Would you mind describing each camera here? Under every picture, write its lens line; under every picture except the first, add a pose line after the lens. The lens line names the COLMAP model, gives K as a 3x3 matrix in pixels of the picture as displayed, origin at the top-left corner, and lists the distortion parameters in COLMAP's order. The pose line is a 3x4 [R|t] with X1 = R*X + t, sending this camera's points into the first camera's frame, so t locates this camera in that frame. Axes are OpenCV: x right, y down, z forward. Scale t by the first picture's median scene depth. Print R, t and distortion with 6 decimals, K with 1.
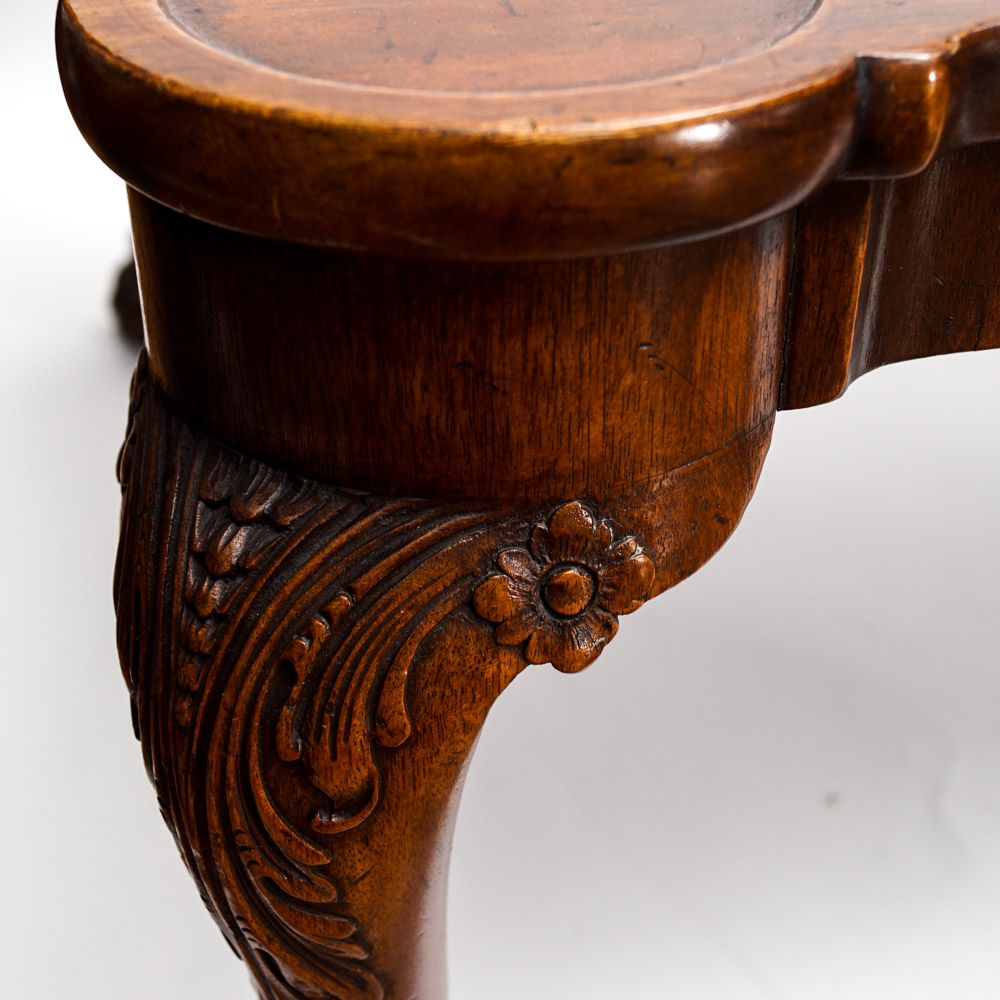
lens RADIAL K [[1829.8, 0, 502.4], [0, 1829.8, 502.7], [0, 0, 1]] dist [-0.033873, 0.000000]
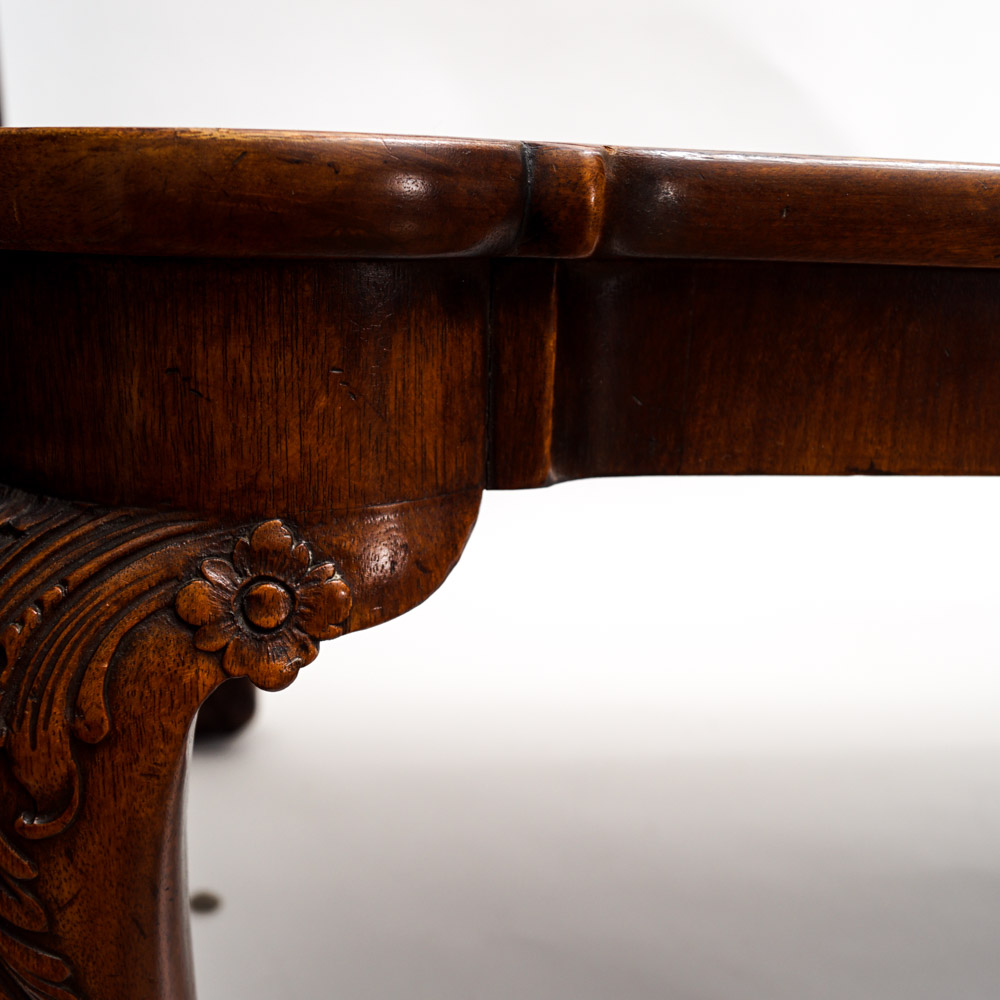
lens RADIAL K [[1364.7, 0, 497.7], [0, 1364.7, 505.8], [0, 0, 1]] dist [-0.068344, 0.000000]
pose [[0.997290, 0.039730, -0.061921, 0.225473], [-0.059659, 0.929239, -0.364632, 0.286050], [0.043053, 0.367338, 0.929091, 0.234135]]
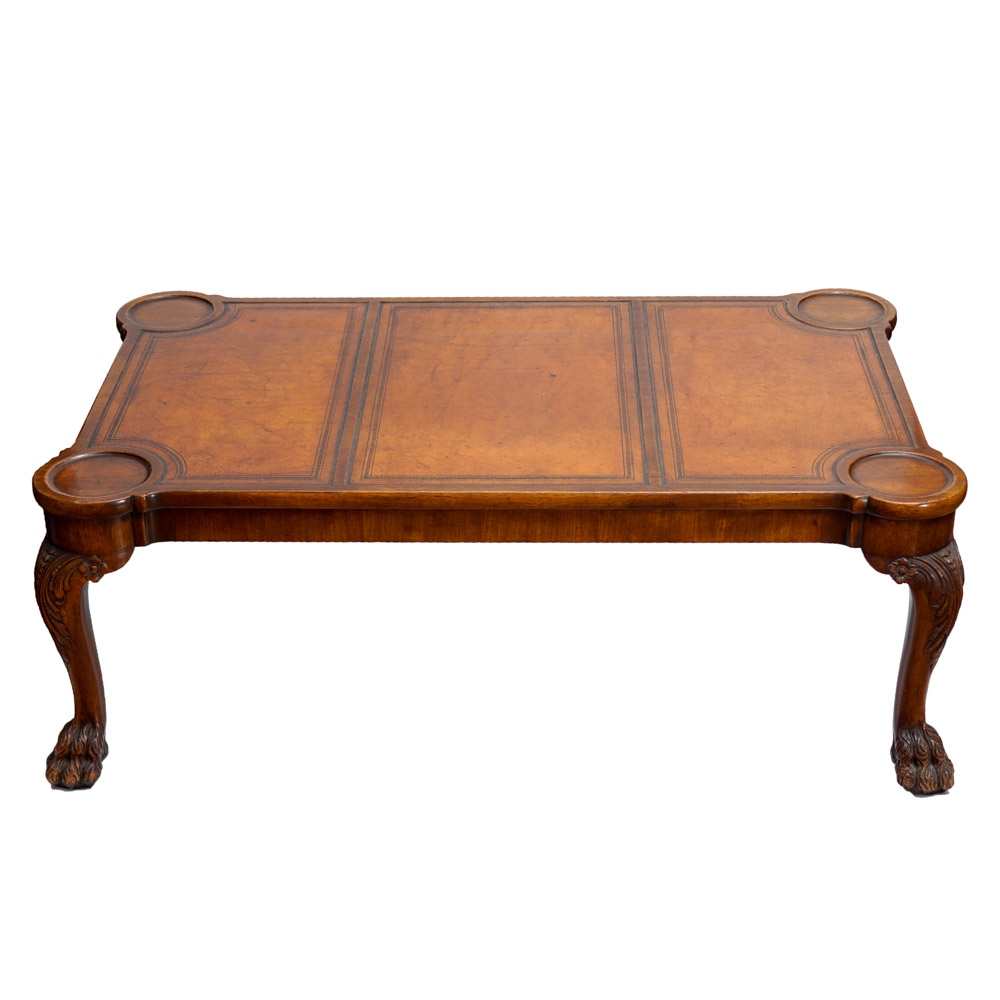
lens RADIAL K [[1959.8, 0, 499.3], [0, 1959.8, 500.5], [0, 0, 1]] dist [0.061954, 0.000000]
pose [[0.971471, 0.085471, -0.221222, 3.081419], [-0.120258, 0.981515, -0.148881, 0.701066], [0.204408, 0.171237, 0.963792, -5.726125]]
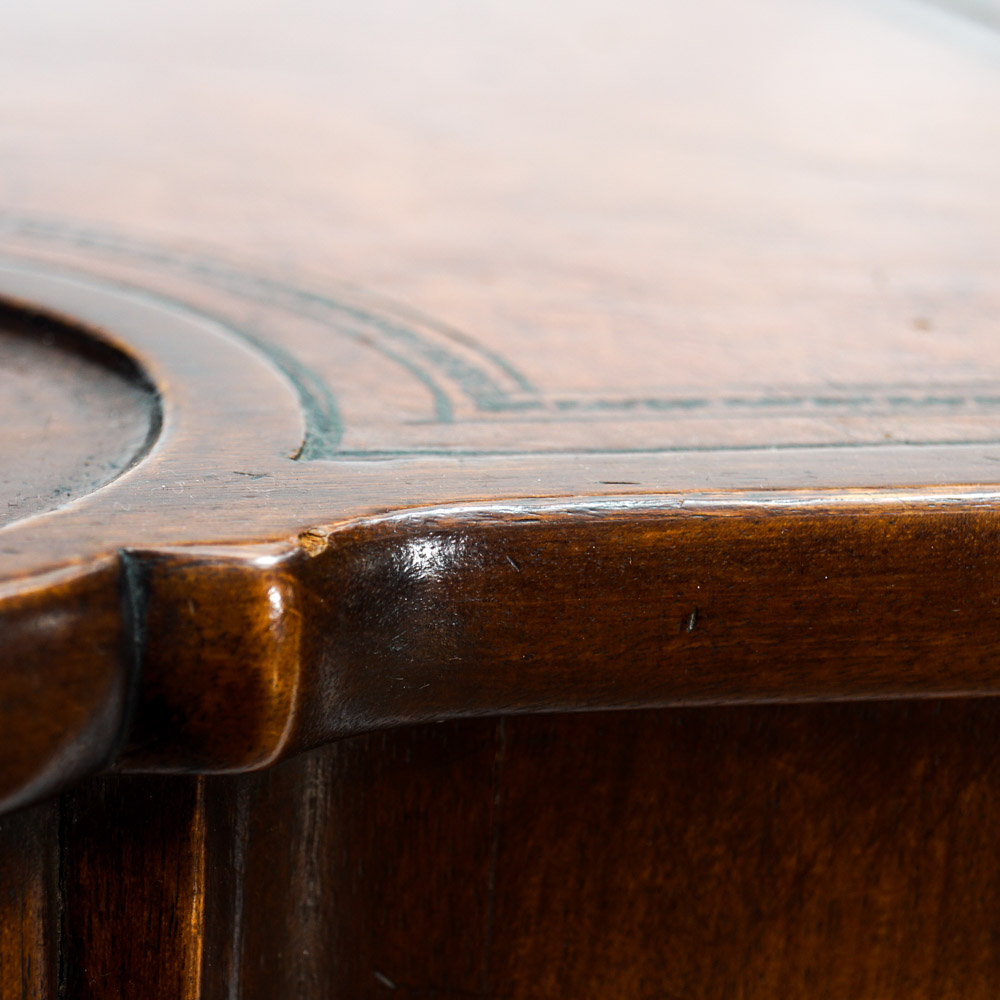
lens RADIAL K [[3325.9, 0, 498.7], [0, 3325.9, 499.7], [0, 0, 1]] dist [0.000674, 0.000000]
pose [[0.998631, 0.035557, 0.038353, 0.250706], [-0.022452, 0.953785, -0.299650, 0.041776], [-0.047235, 0.298379, 0.953278, 0.010181]]
